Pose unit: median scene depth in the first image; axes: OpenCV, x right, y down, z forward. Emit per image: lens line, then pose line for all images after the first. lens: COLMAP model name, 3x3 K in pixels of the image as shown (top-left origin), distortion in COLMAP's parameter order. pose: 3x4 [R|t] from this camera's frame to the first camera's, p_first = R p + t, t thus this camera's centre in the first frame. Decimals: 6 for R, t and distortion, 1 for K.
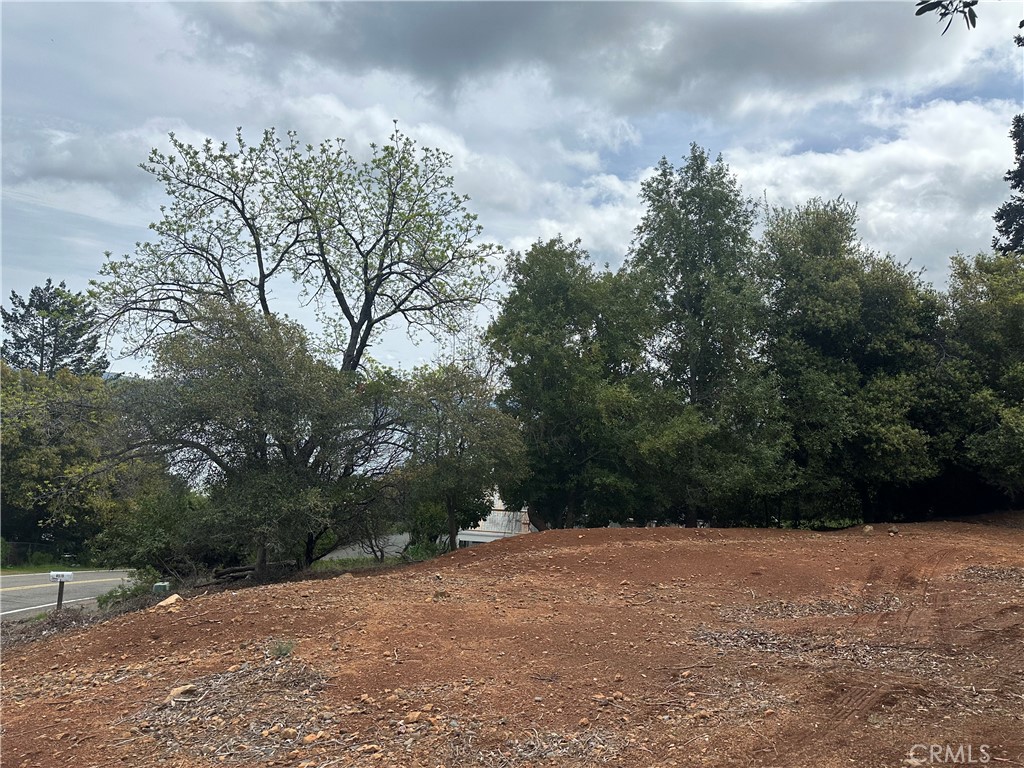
lens RADIAL K [[705.0, 0, 507.3], [0, 705.0, 394.5], [0, 0, 1]] dist [0.103020, -0.157357]
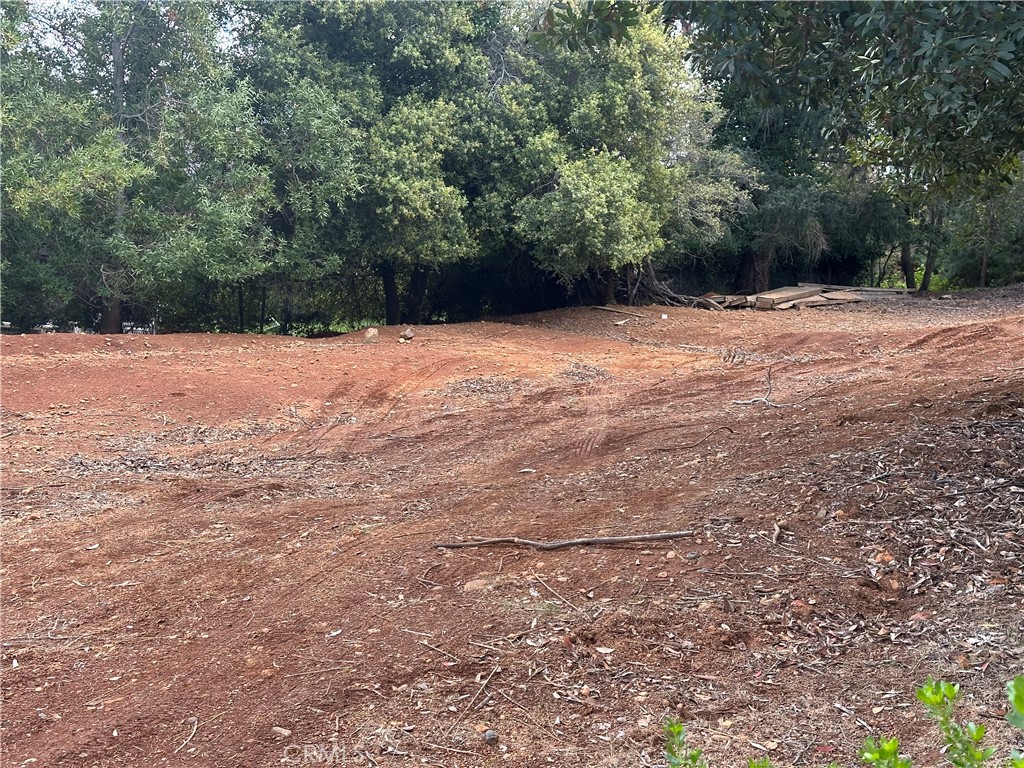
lens RADIAL K [[1432.9, 0, 512.0], [0, 1432.9, 384.0], [0, 0, 1]] dist [0.139376, -0.081769]
pose [[0.882128, -0.025170, 0.470337, -0.016278], [-0.075005, 0.978322, 0.193028, -0.034201], [-0.465000, -0.205553, 0.861118, -0.222275]]
